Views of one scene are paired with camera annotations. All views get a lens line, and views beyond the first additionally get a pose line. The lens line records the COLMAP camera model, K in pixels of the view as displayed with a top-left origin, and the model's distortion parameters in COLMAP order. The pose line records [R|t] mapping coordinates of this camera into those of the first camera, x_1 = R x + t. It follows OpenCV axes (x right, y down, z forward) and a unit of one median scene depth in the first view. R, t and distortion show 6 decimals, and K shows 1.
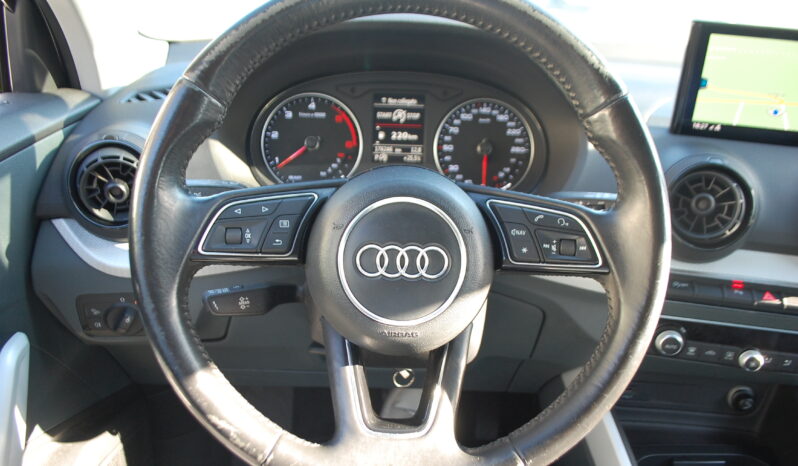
lens RADIAL K [[627.7, 0, 398.2], [0, 627.7, 256.9], [0, 0, 1]] dist [-0.092325, 0.020579]
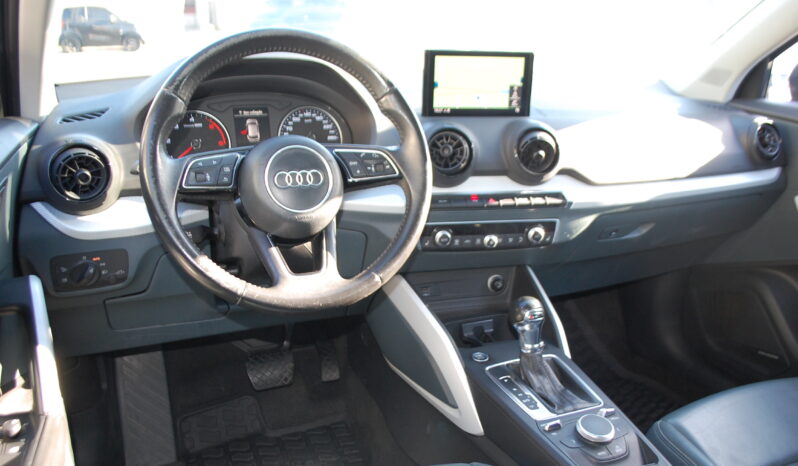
lens RADIAL K [[667.2, 0, 400.0], [0, 667.2, 250.5], [0, 0, 1]] dist [-0.075756, 0.003922]
pose [[0.928430, -0.134711, 0.346224, -0.262674], [0.167458, 0.983646, -0.066328, 0.243537], [-0.331626, 0.119559, 0.935804, -0.571282]]
